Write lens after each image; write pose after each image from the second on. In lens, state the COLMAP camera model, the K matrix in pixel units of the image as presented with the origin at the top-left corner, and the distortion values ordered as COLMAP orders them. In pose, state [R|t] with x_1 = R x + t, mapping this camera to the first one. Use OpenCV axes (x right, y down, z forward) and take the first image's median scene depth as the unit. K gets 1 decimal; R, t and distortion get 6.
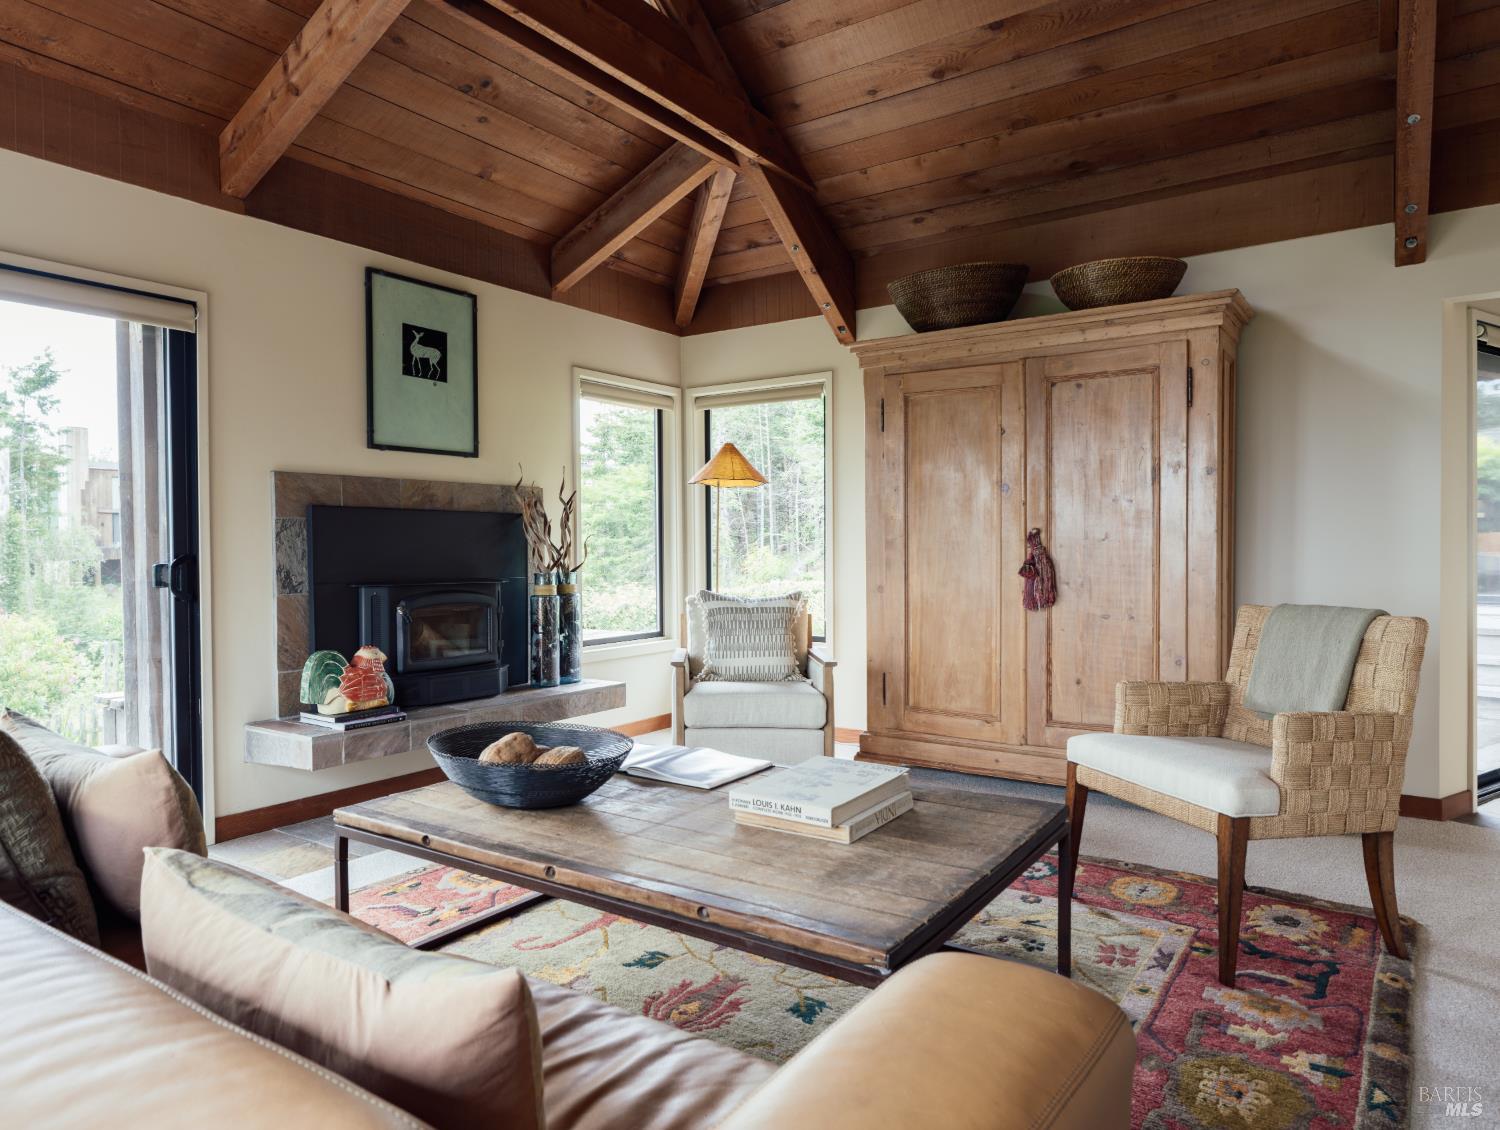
lens RADIAL K [[977.6, 0, 745.7], [0, 977.6, 564.5], [0, 0, 1]] dist [-0.004982, -0.000437]
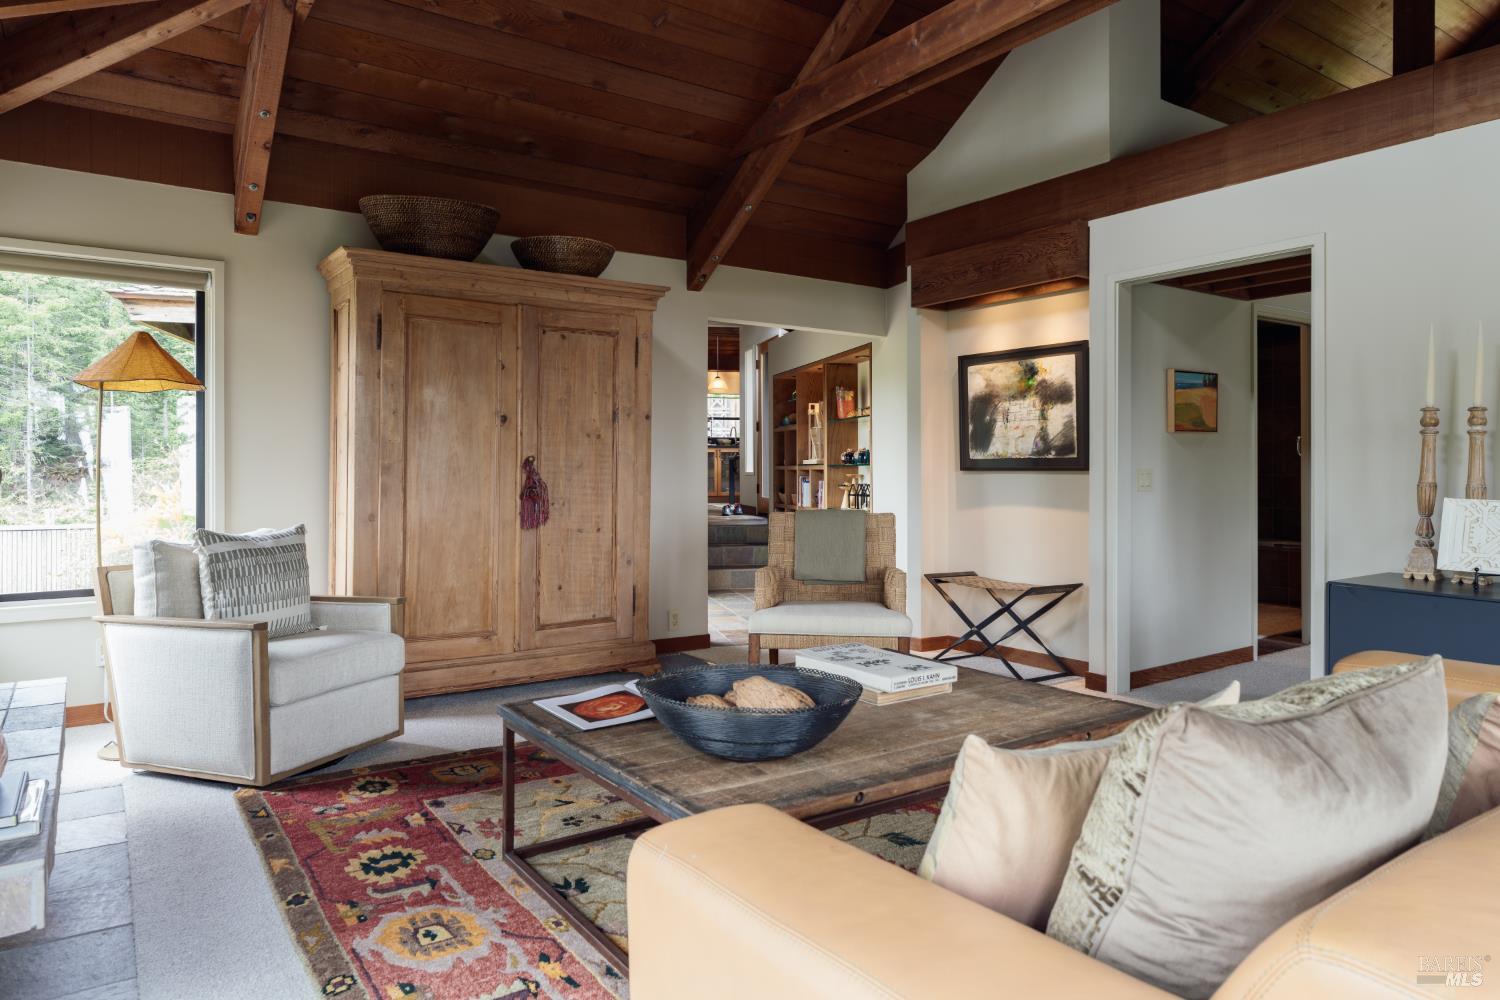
lens RADIAL K [[908.7, 0, 692.9], [0, 908.7, 472.7], [0, 0, 1]] dist [-0.005359, -0.000203]
pose [[0.381475, 0.003577, 0.924372, -0.578620], [0.015371, 0.999830, -0.010213, -0.004273], [-0.924251, 0.018105, 0.381355, 0.411219]]
